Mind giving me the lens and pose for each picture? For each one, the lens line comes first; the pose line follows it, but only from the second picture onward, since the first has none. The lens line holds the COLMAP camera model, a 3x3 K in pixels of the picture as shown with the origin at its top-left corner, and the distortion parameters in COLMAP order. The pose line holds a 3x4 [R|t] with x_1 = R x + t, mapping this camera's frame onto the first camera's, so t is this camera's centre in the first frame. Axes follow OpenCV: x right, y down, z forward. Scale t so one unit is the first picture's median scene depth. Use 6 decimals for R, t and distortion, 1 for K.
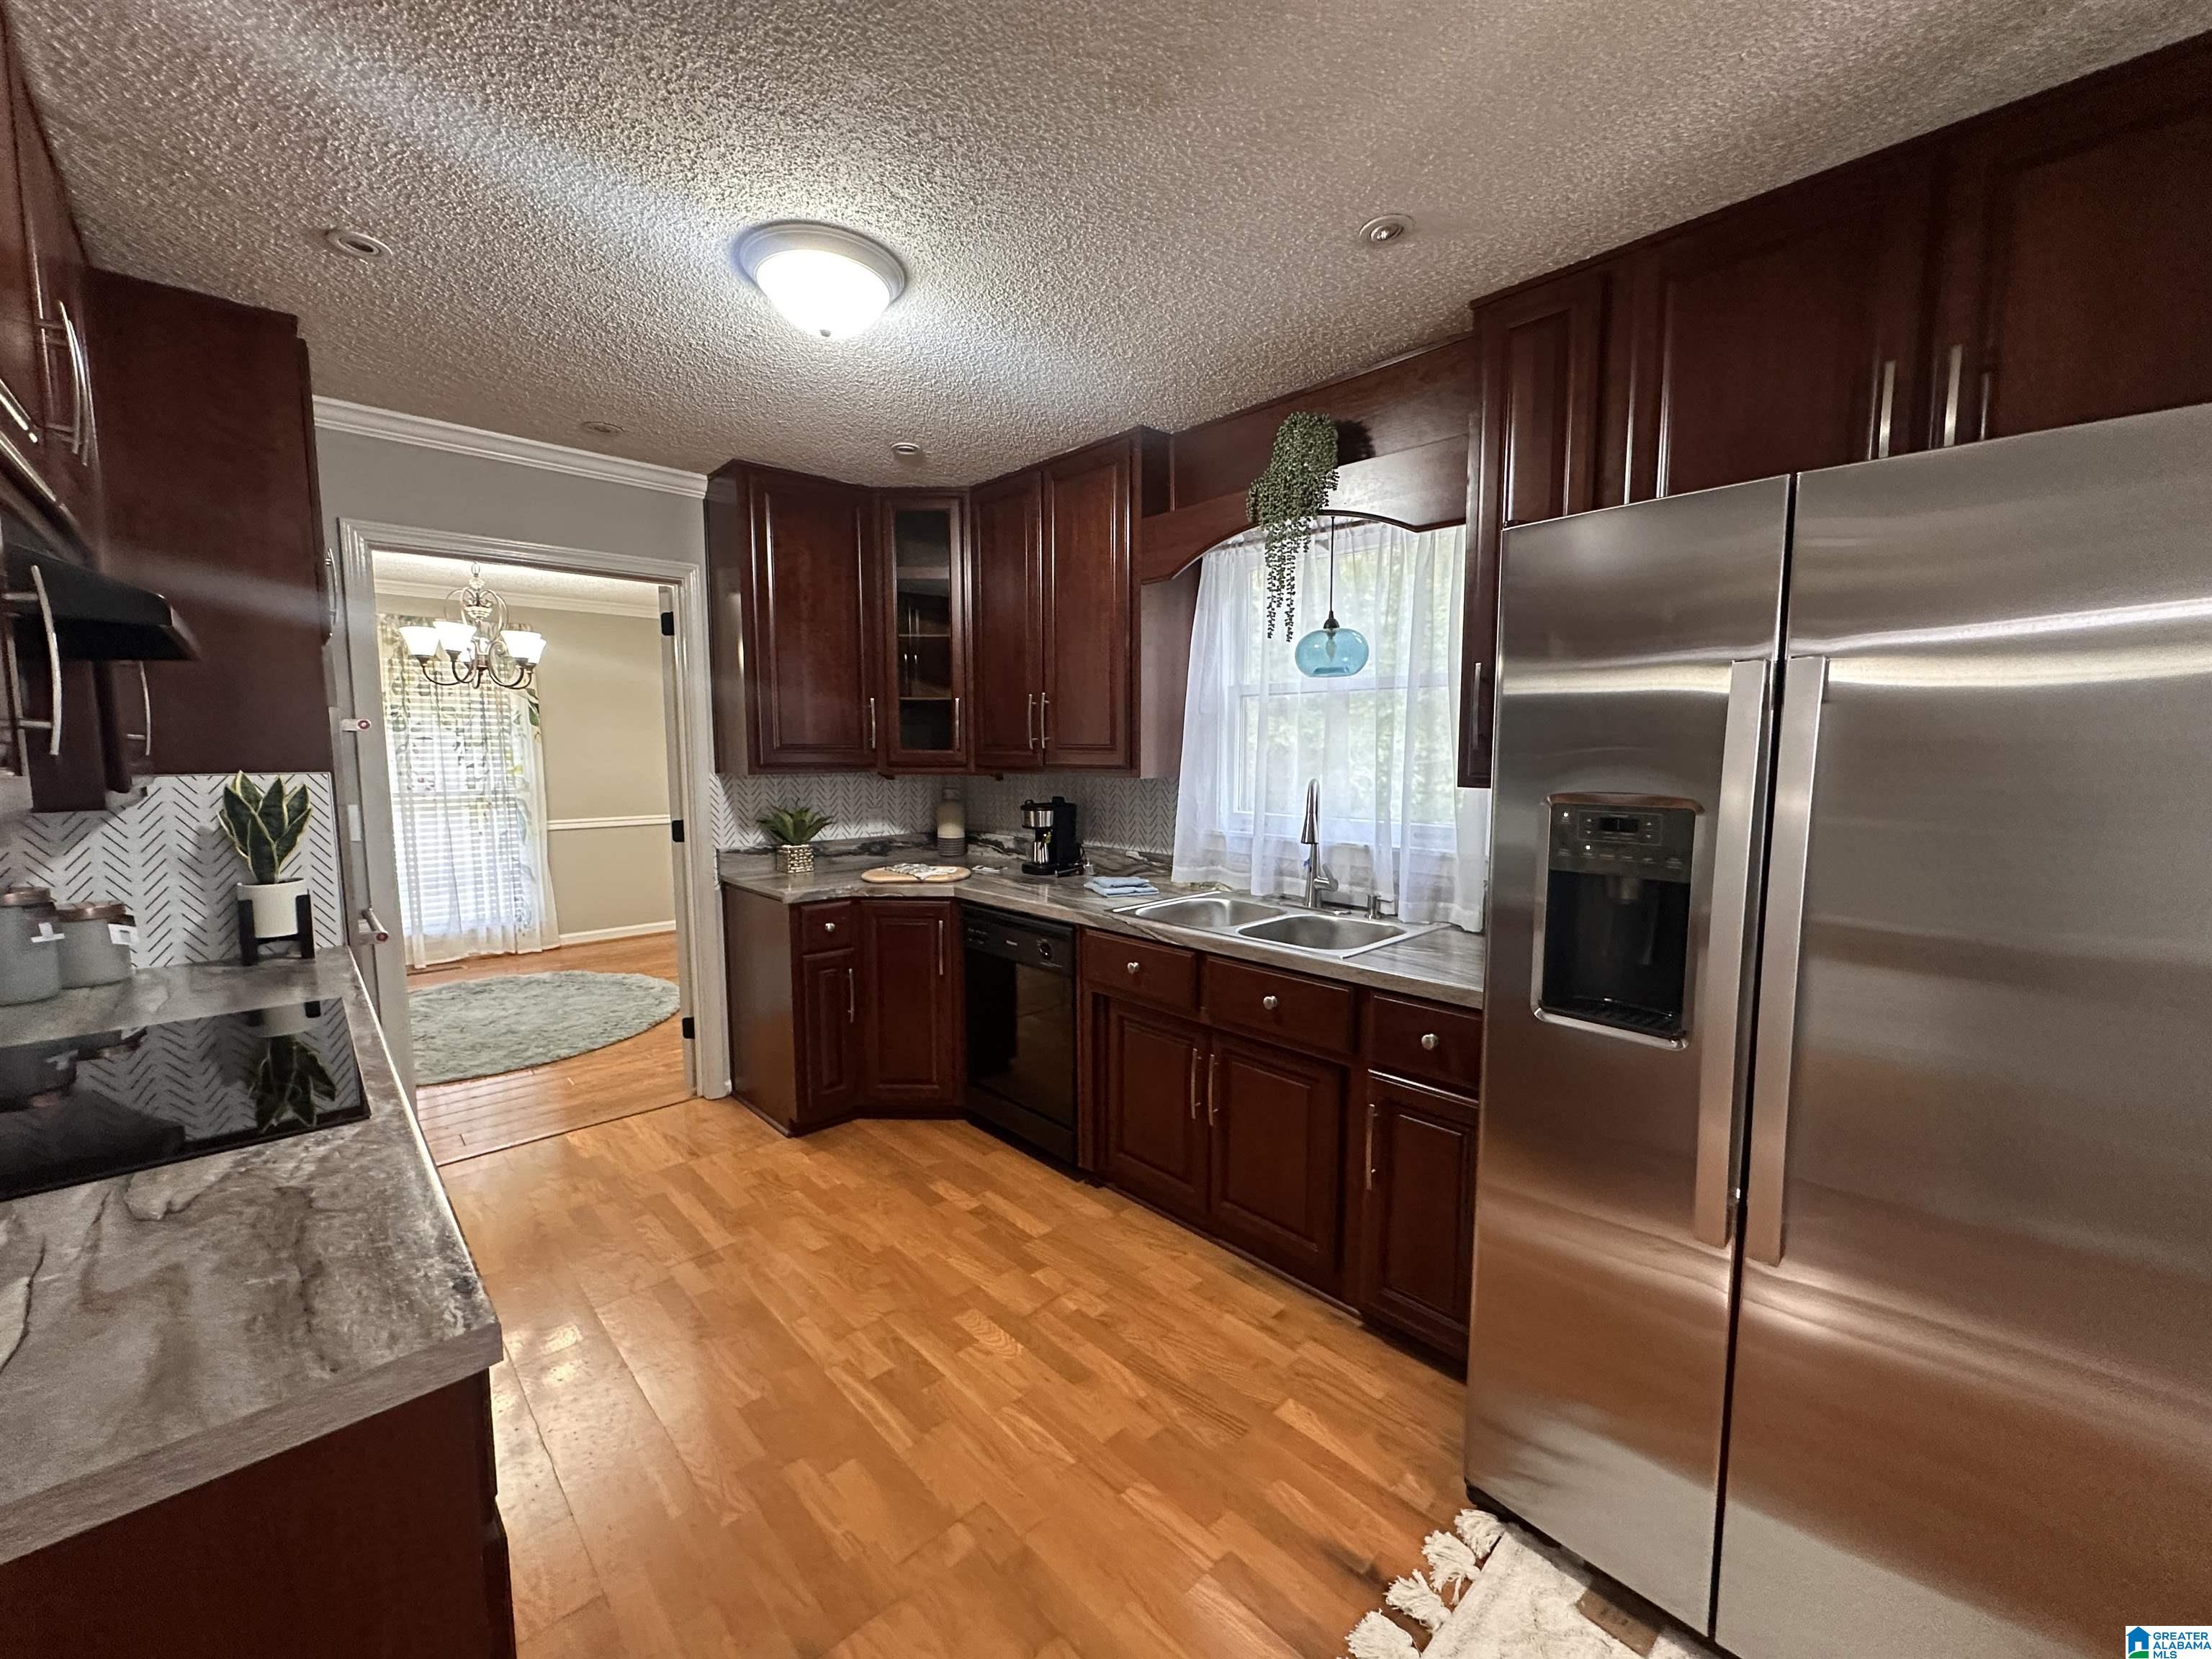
lens RADIAL K [[882.2, 0, 1103.6], [0, 882.2, 832.0], [0, 0, 1]] dist [-0.002516, 0.000343]
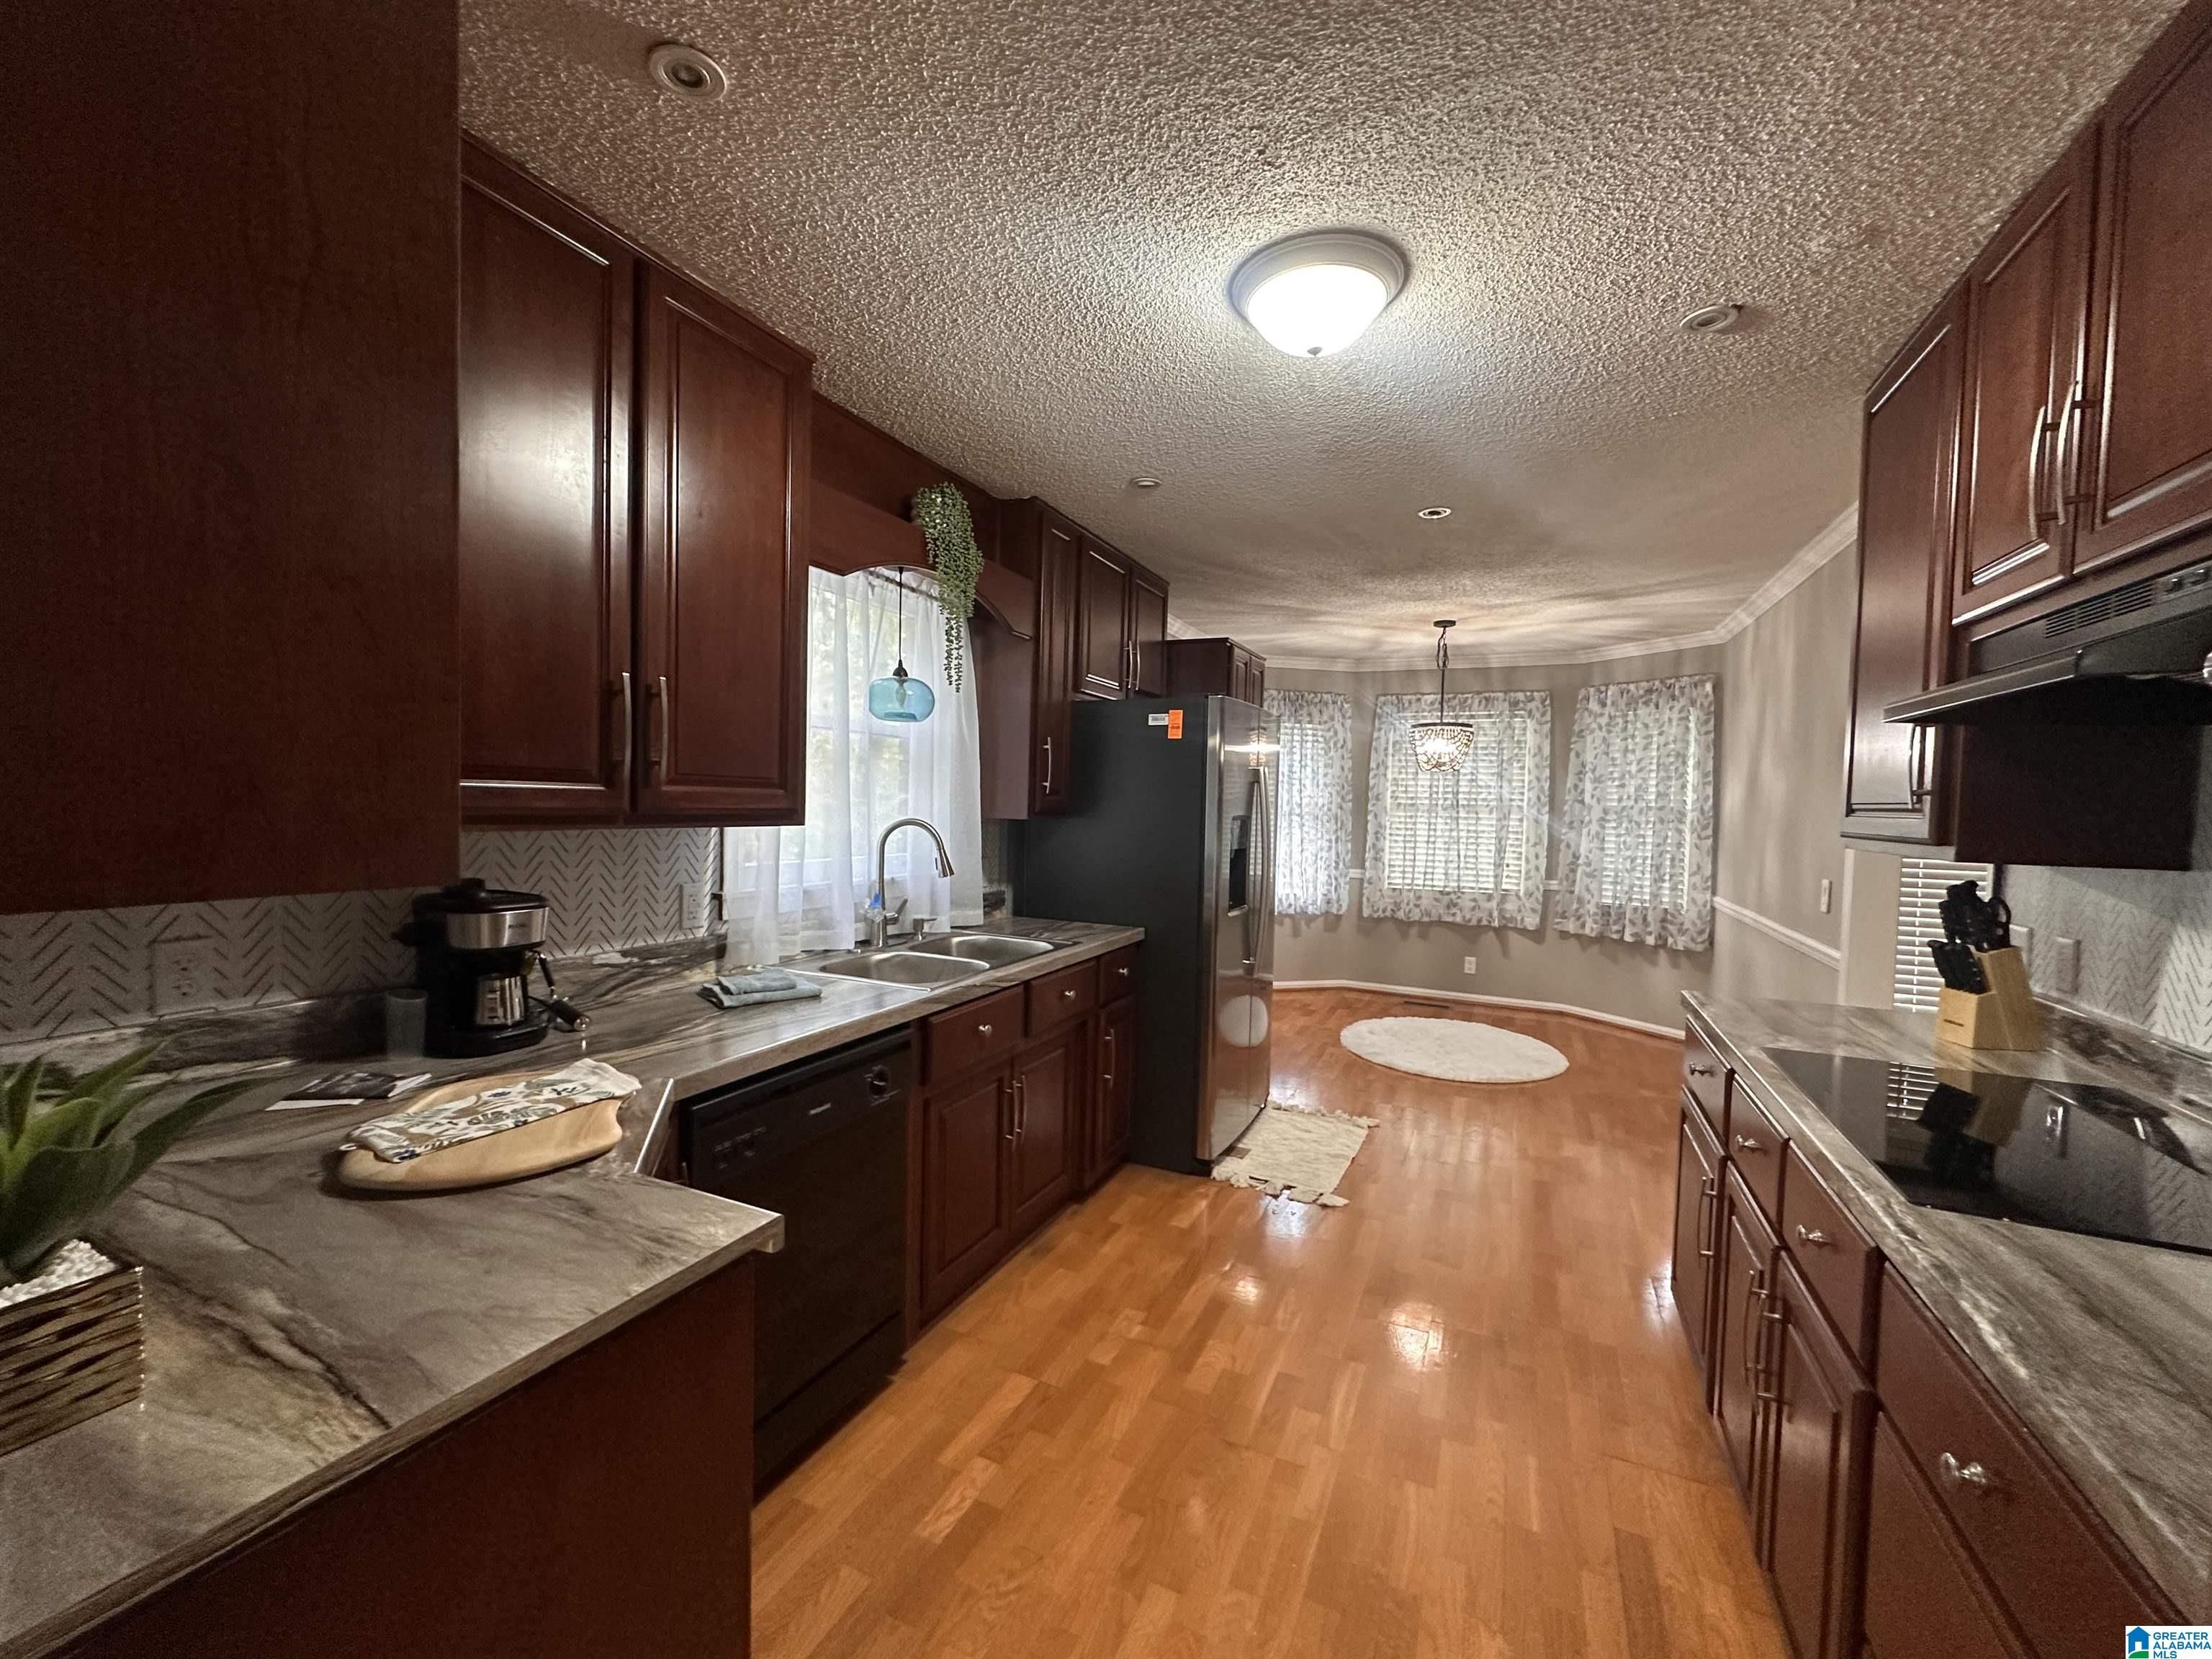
lens RADIAL K [[882.2, 0, 1106.5], [0, 882.2, 831.4], [0, 0, 1]] dist [-0.002516, 0.000343]
pose [[-0.367169, -0.041798, 0.929215, -0.846675], [0.066750, 0.995230, 0.071144, -0.105553], [-0.927756, 0.088147, -0.362627, 1.199028]]
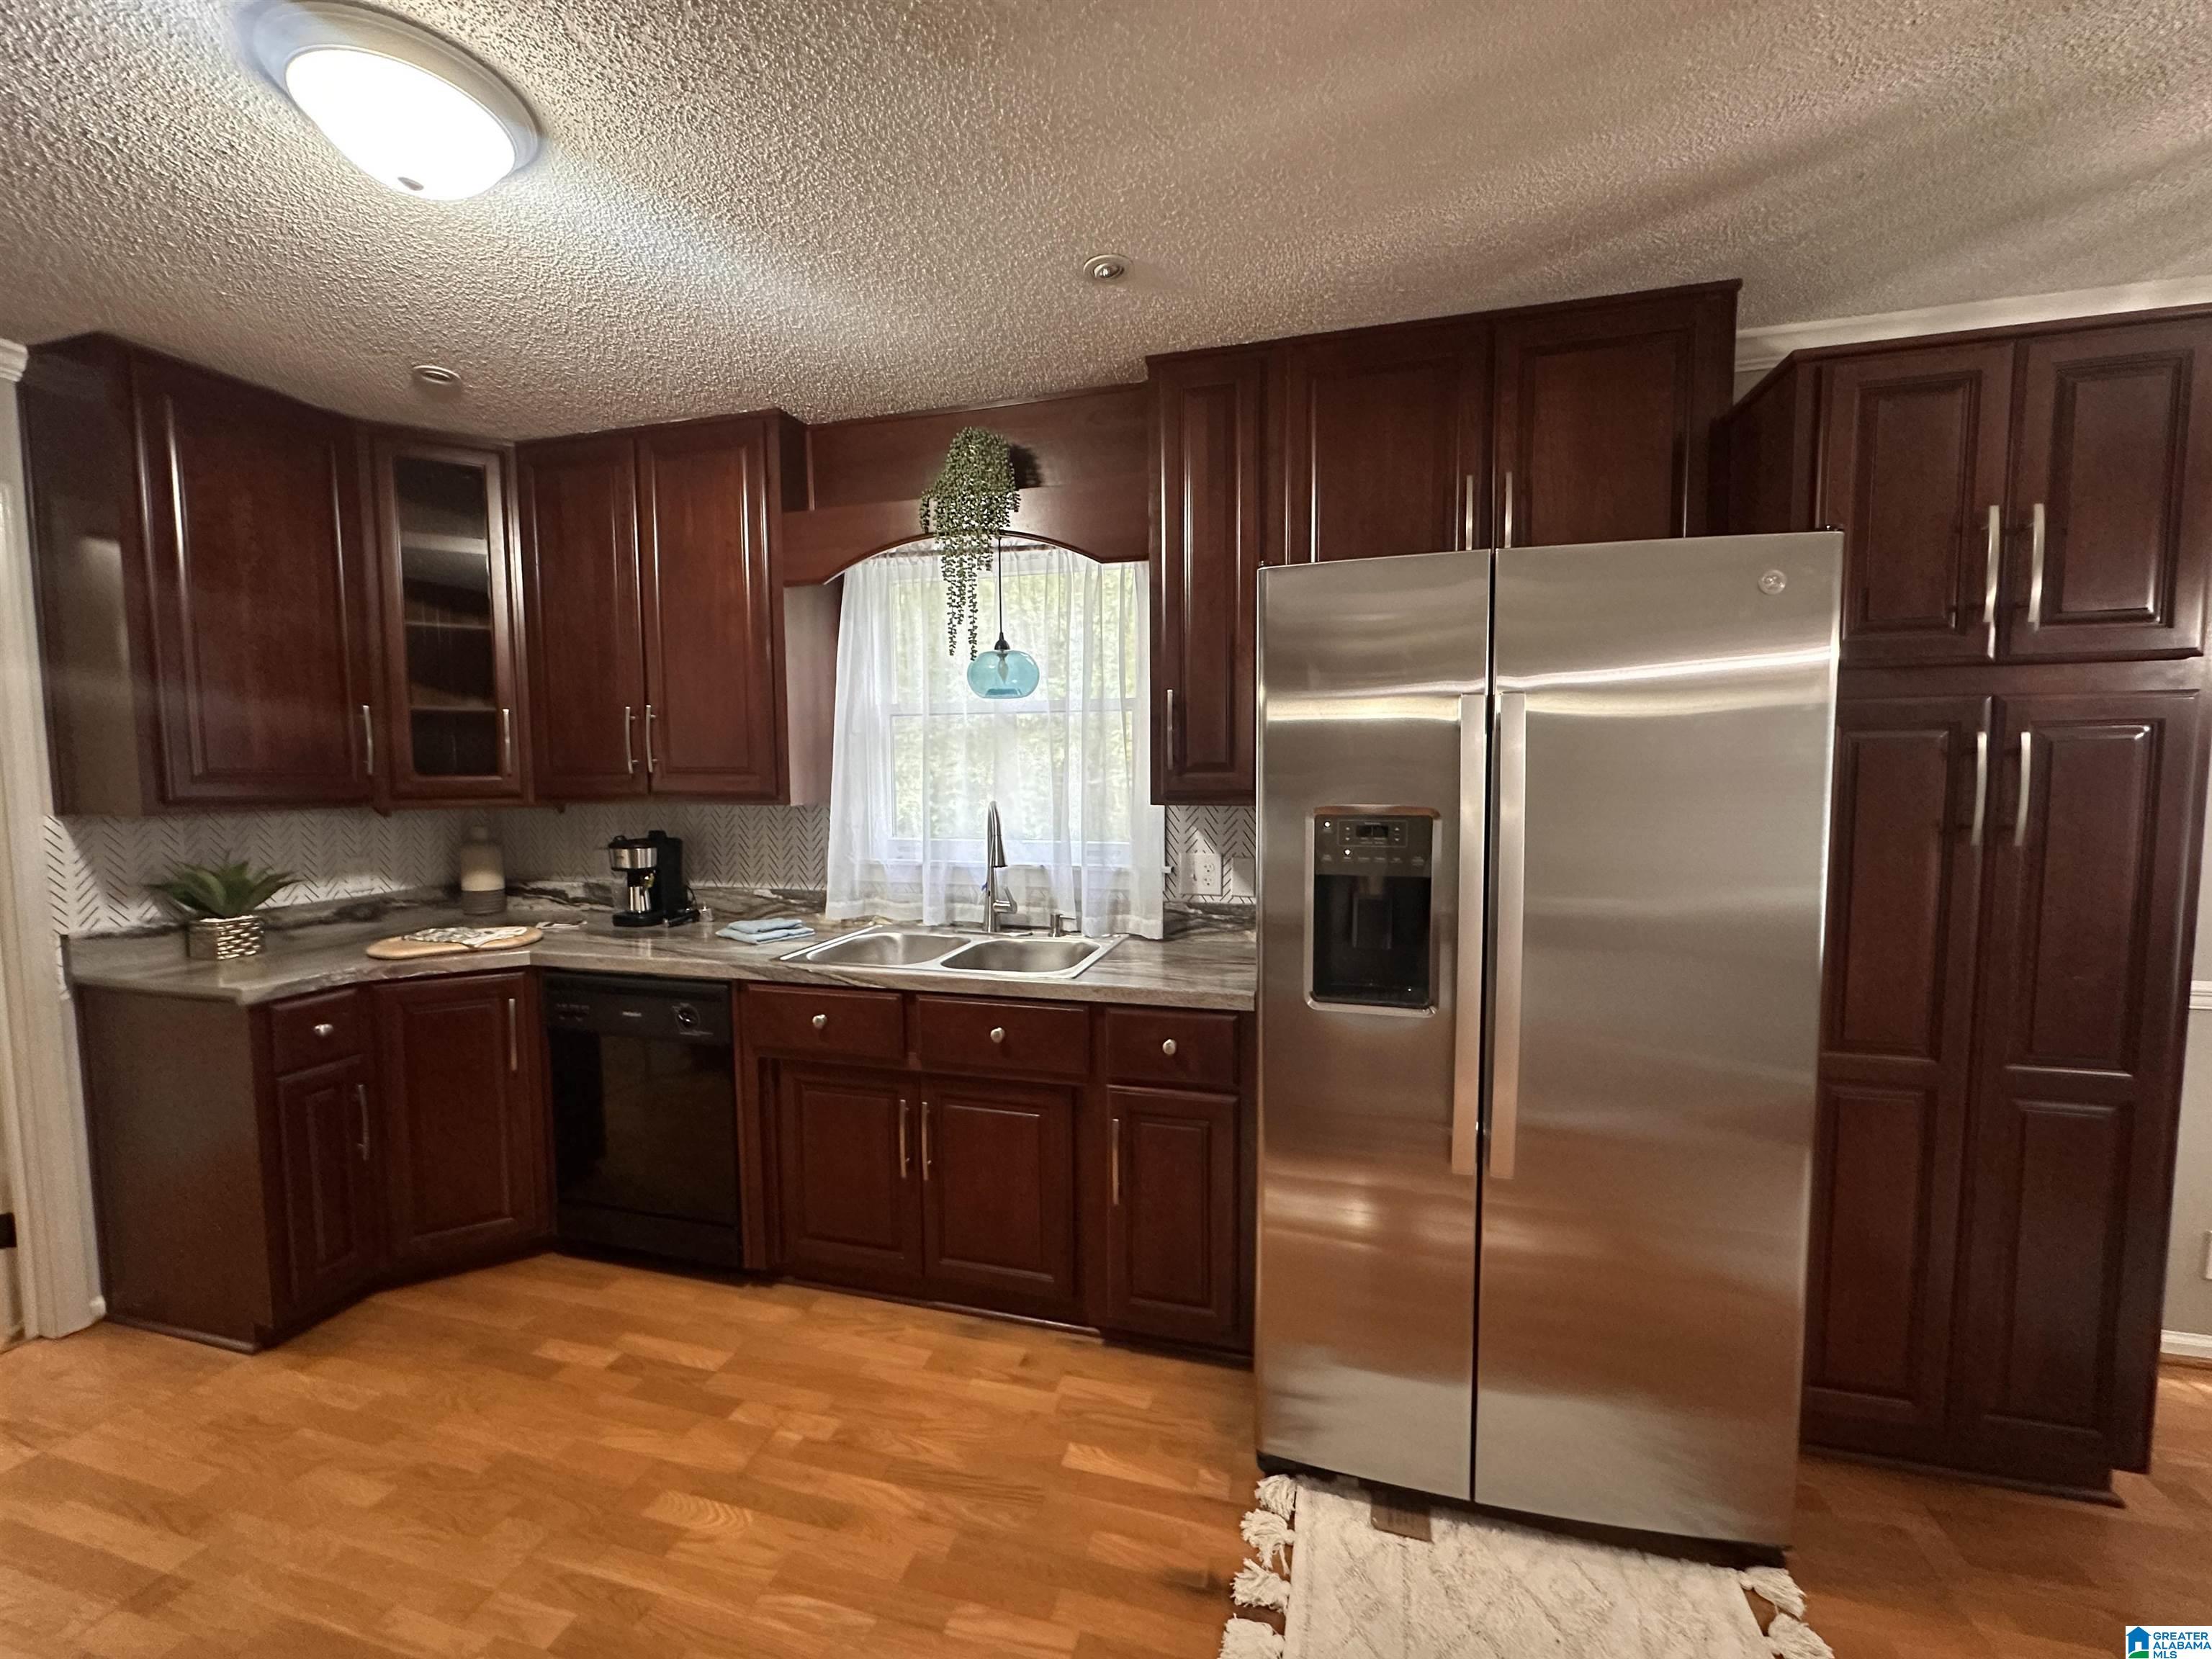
lens RADIAL K [[882.2, 0, 1104.2], [0, 882.2, 830.6], [0, 0, 1]] dist [-0.002516, 0.000343]
pose [[0.854561, -0.041944, 0.517655, -0.170773], [0.056880, 0.998296, -0.013011, -0.007418], [-0.516227, 0.040563, 0.855491, 0.098675]]
